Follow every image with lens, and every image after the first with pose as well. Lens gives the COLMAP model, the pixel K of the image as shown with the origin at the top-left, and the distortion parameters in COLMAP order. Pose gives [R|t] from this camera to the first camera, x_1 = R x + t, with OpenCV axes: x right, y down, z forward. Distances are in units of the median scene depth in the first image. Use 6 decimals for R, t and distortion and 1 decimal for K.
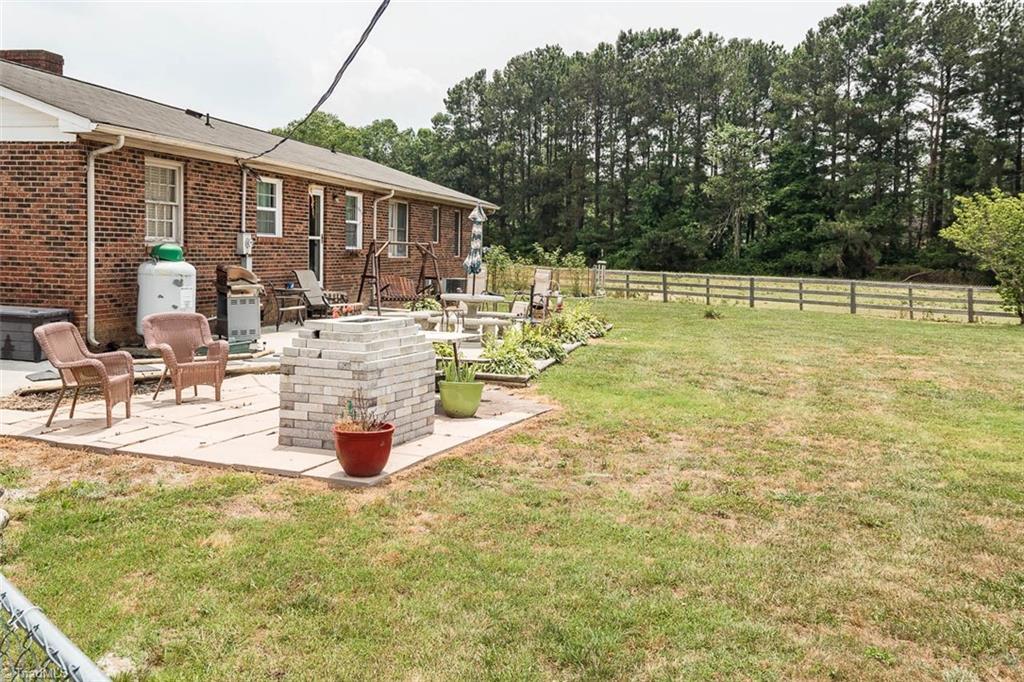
lens RADIAL K [[1016.9, 0, 512.4], [0, 1016.9, 339.1], [0, 0, 1]] dist [0.105996, 0.000000]
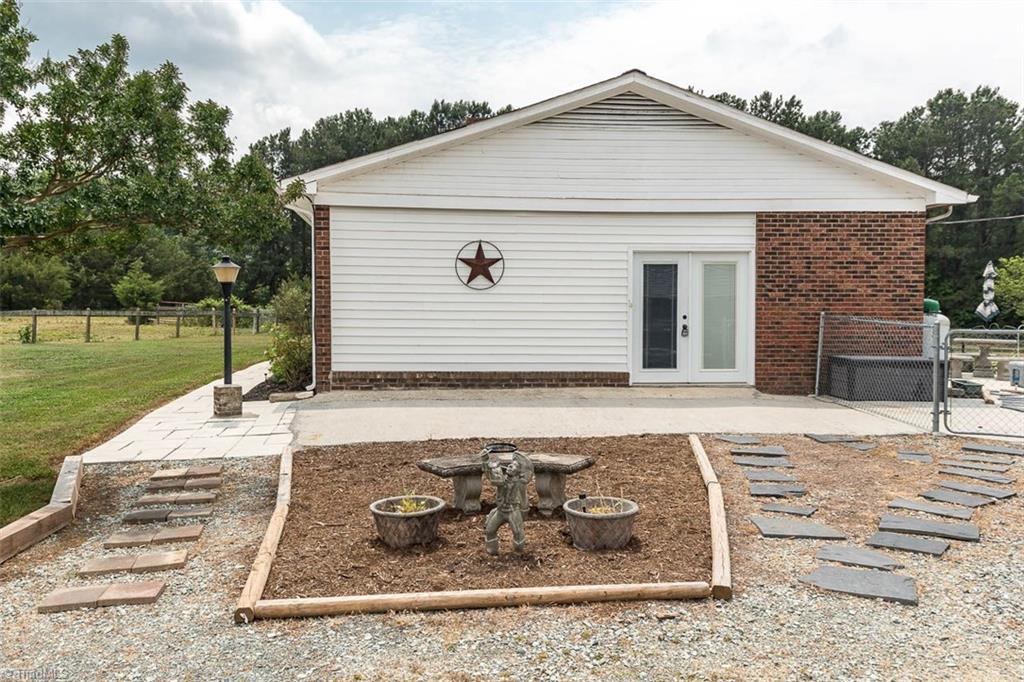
lens RADIAL K [[1016.9, 0, 511.4], [0, 1016.9, 343.2], [0, 0, 1]] dist [0.105996, 0.000000]
pose [[0.918854, -0.029993, 0.393457, -1.275683], [0.051244, 0.997733, -0.043616, -0.017177], [-0.391257, 0.060239, 0.918308, 0.129561]]
